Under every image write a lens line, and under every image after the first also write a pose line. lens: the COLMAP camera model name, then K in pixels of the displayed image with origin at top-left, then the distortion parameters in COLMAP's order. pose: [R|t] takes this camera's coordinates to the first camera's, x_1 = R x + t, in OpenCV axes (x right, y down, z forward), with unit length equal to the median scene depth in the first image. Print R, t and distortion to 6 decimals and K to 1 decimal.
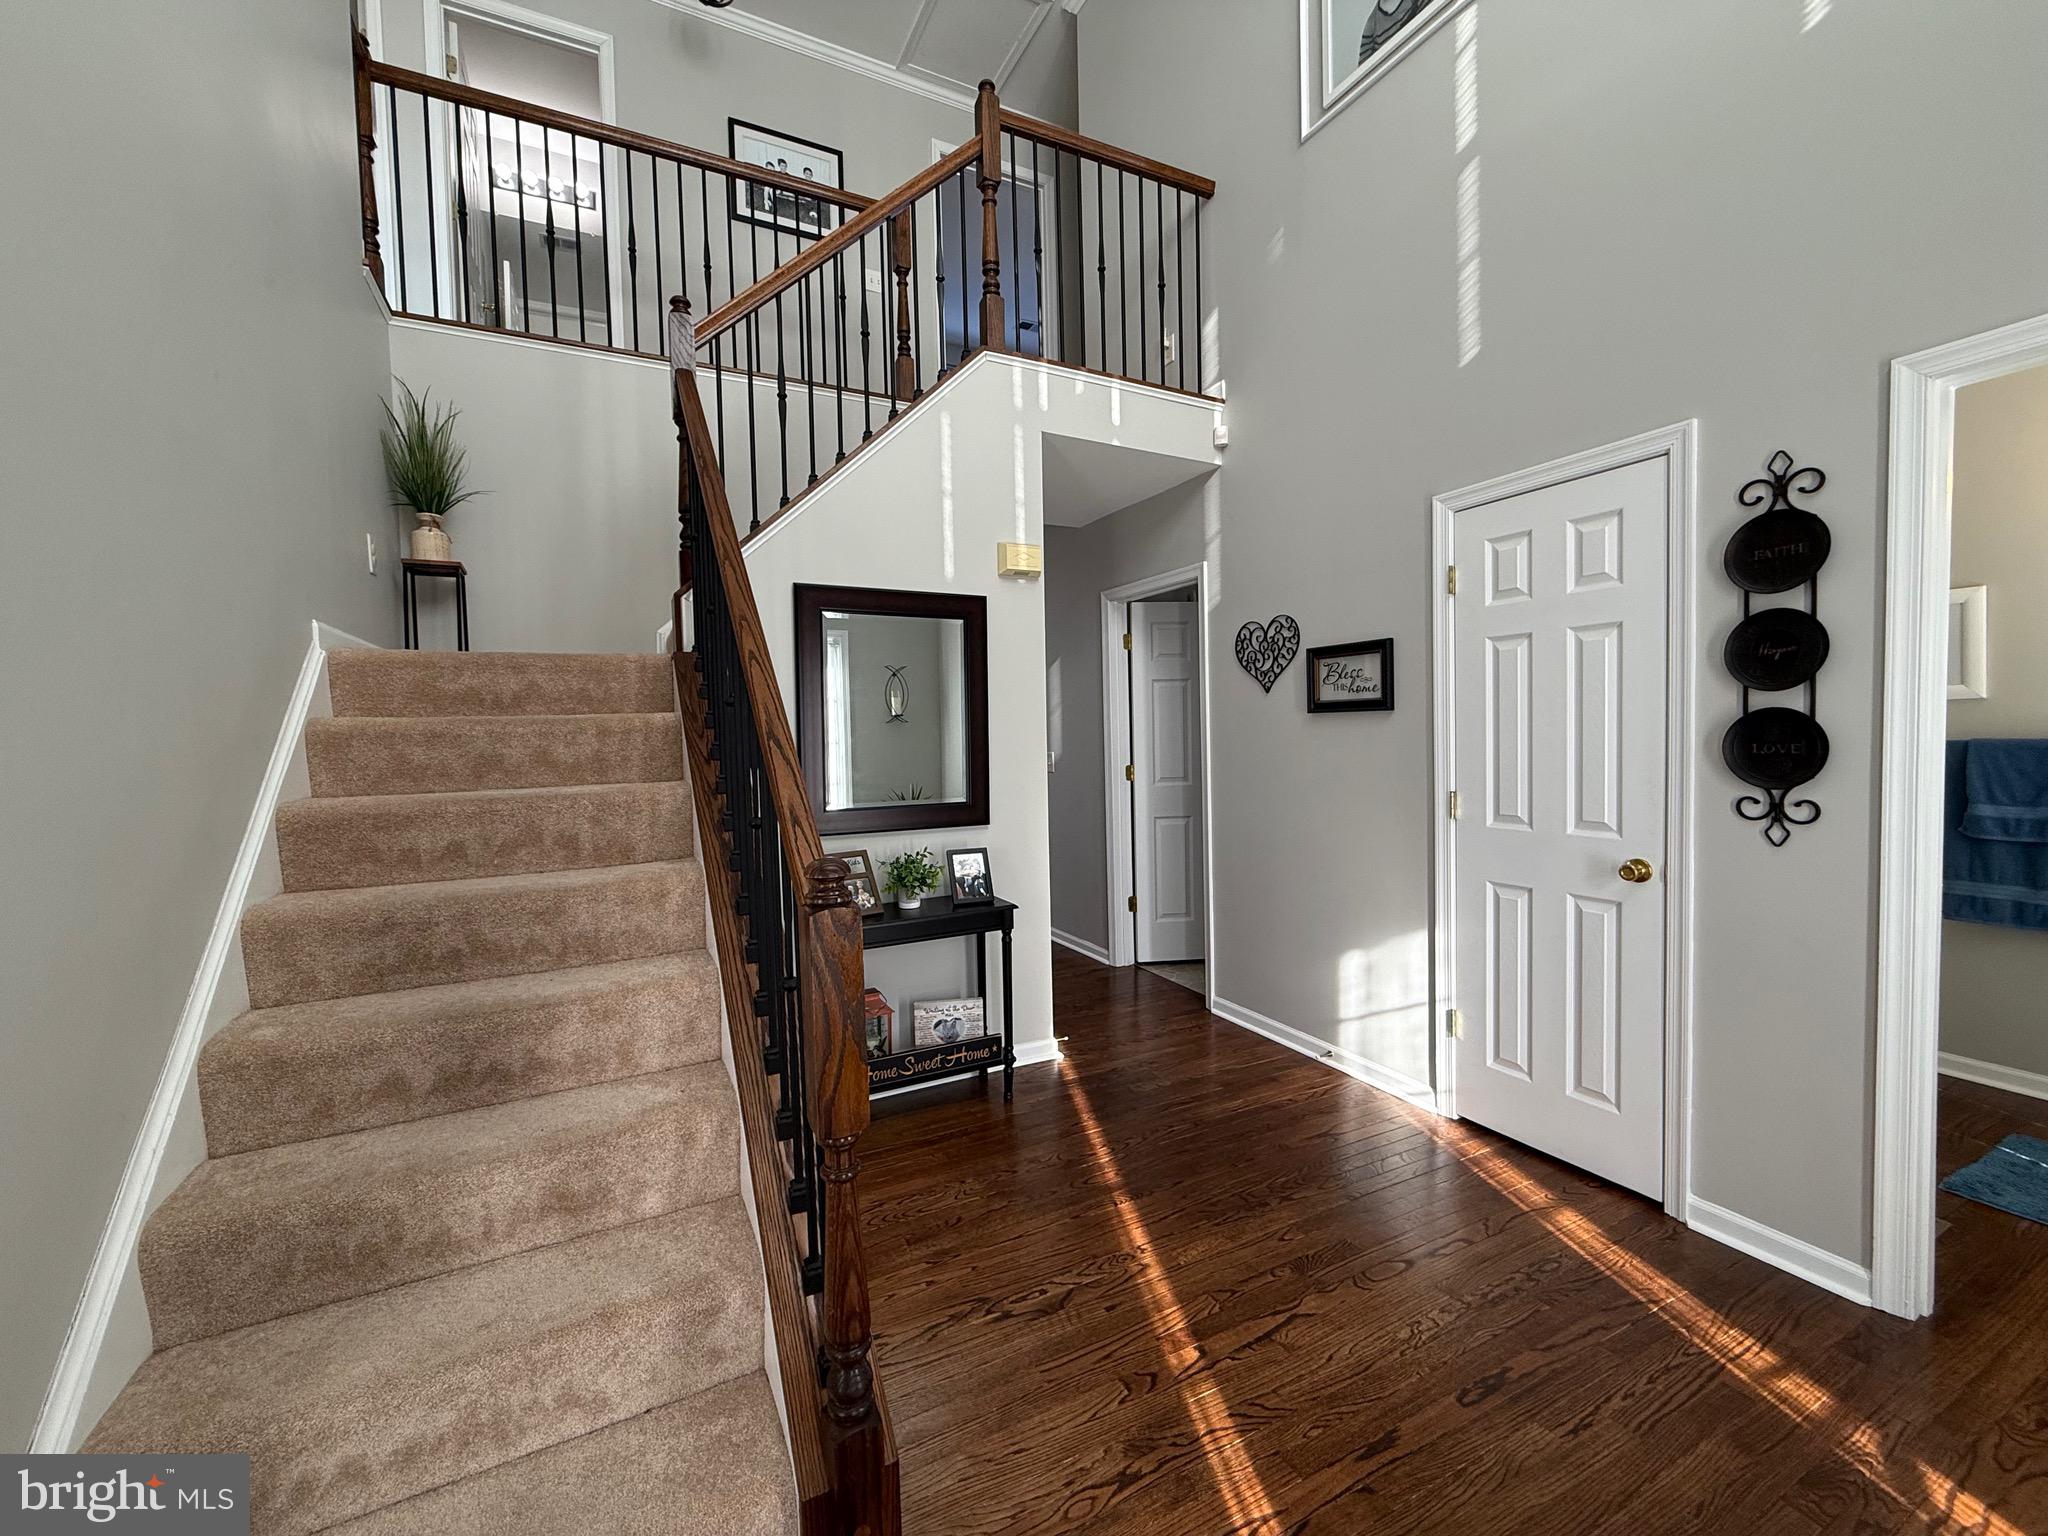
lens RADIAL K [[821.4, 0, 1013.9], [0, 821.4, 765.7], [0, 0, 1]] dist [-0.001206, -0.000318]
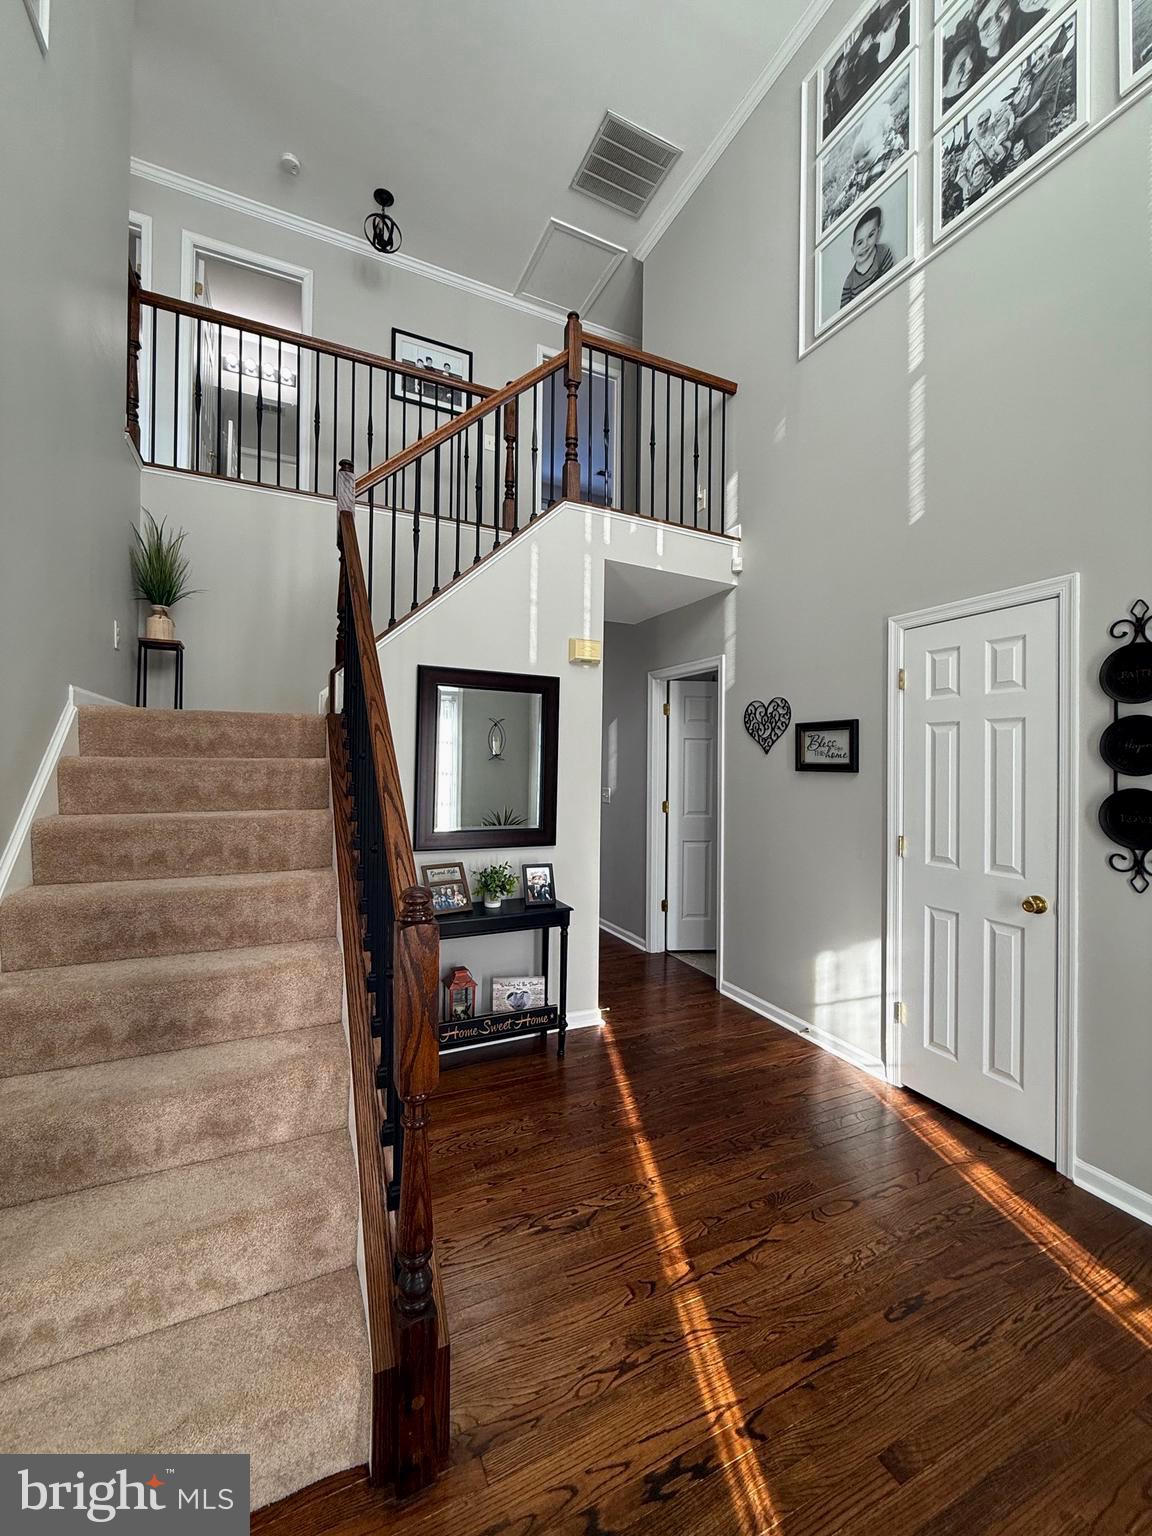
lens RADIAL K [[616.0, 0, 576.5], [0, 616.0, 759.3], [0, 0, 1]] dist [-0.001206, -0.000318]
pose [[0.999159, 0.035508, -0.020488, 0.025397], [-0.036433, 0.998245, -0.046685, -0.029312], [0.018794, 0.047392, 0.998700, -0.016854]]
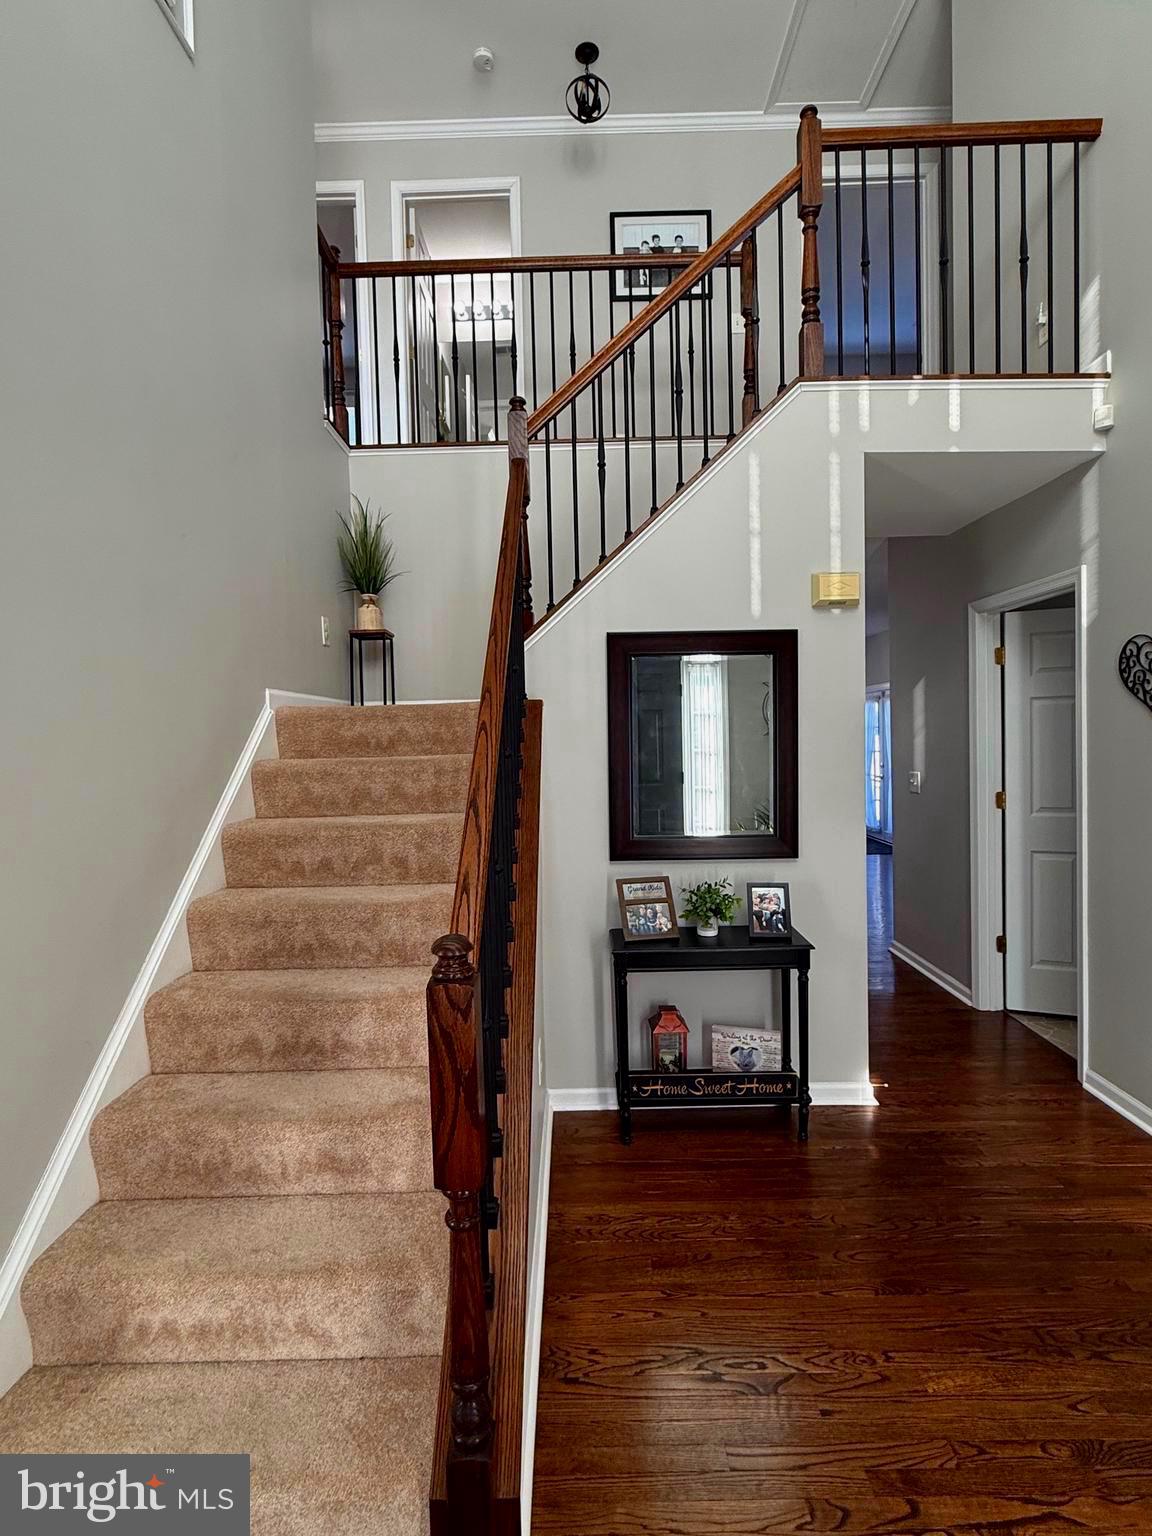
lens RADIAL K [[749.1, 0, 576.2], [0, 749.1, 762.6], [0, 0, 1]] dist [-0.000659, -0.000815]
pose [[0.889862, 0.018129, -0.455869, 0.177235], [-0.014623, 0.999830, 0.011217, -0.062893], [0.455995, -0.003315, 0.889976, 0.084612]]
